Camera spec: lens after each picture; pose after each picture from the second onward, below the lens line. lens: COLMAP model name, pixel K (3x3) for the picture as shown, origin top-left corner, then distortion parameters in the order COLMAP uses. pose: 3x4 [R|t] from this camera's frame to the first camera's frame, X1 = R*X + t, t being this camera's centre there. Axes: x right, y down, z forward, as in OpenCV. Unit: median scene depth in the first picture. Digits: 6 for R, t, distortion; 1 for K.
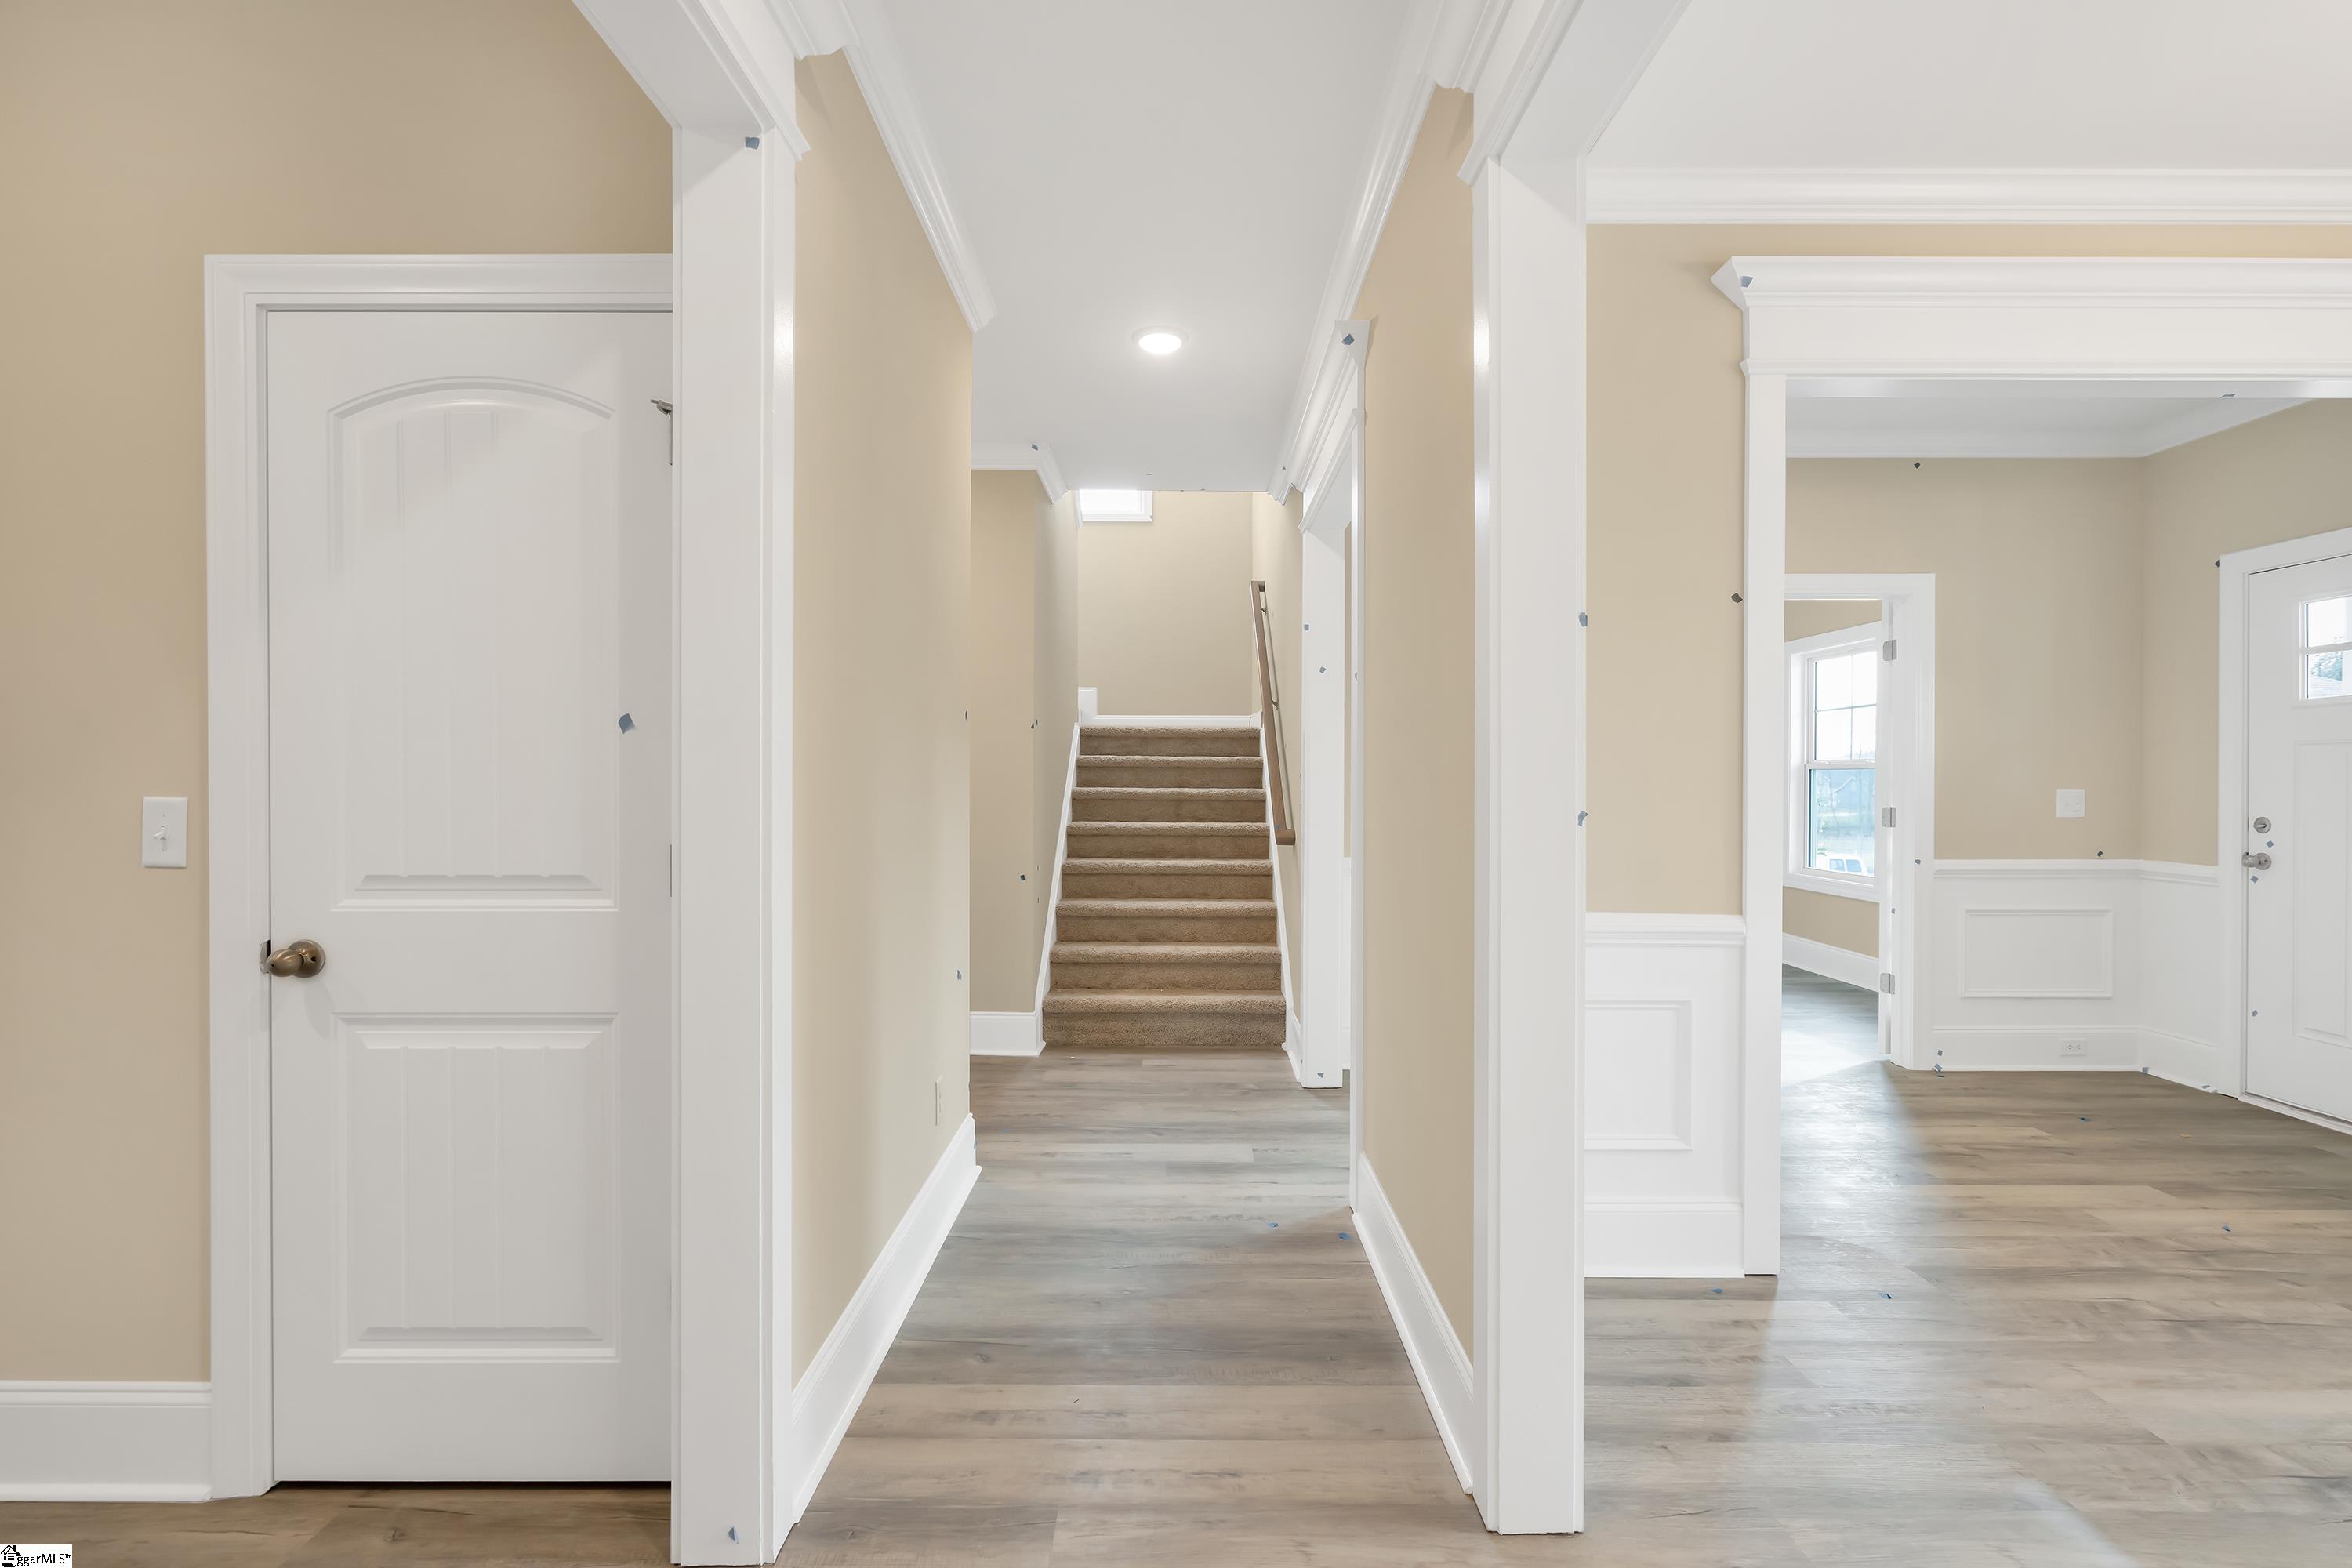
lens RADIAL K [[1068.5, 0, 1189.5], [0, 1068.5, 787.9], [0, 0, 1]] dist [-0.006473, 0.005779]
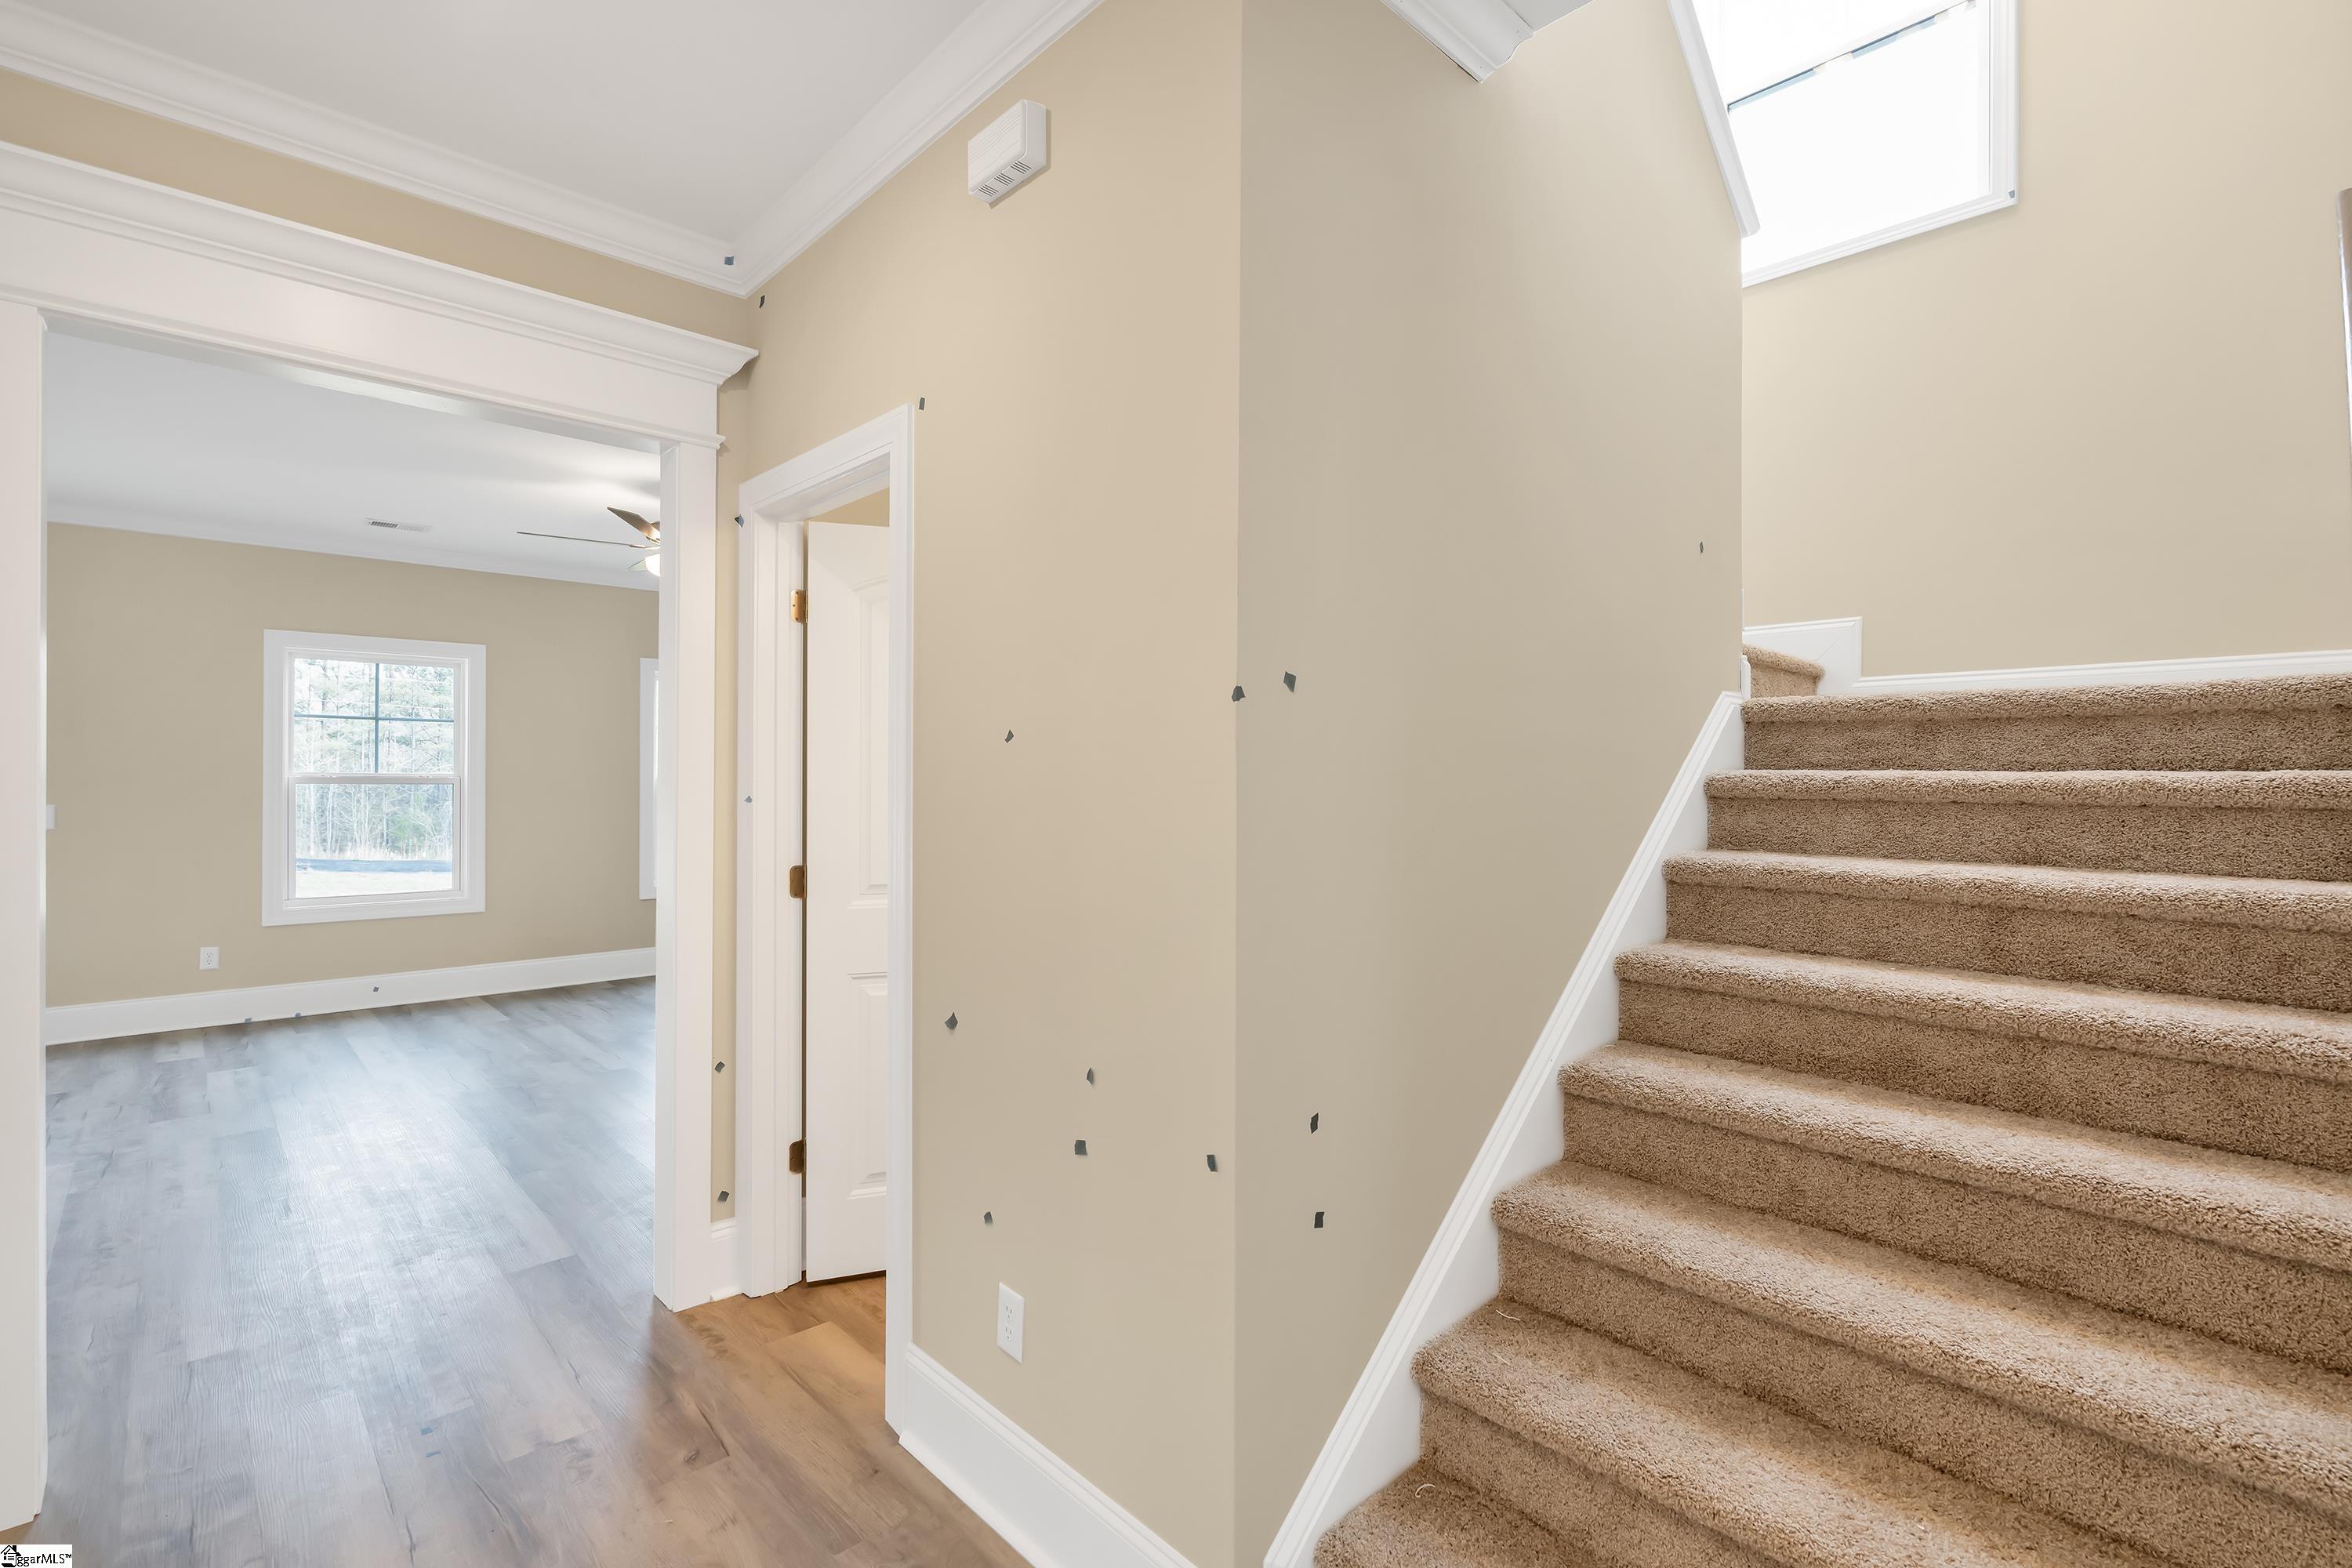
lens RADIAL K [[1068.5, 0, 1176.1], [0, 1068.5, 777.3], [0, 0, 1]] dist [-0.006473, 0.005779]
pose [[0.680062, -0.003192, -0.733148, 0.055767], [-0.006845, 0.999919, -0.010703, -0.022361], [0.733123, 0.012297, 0.679985, 0.572741]]
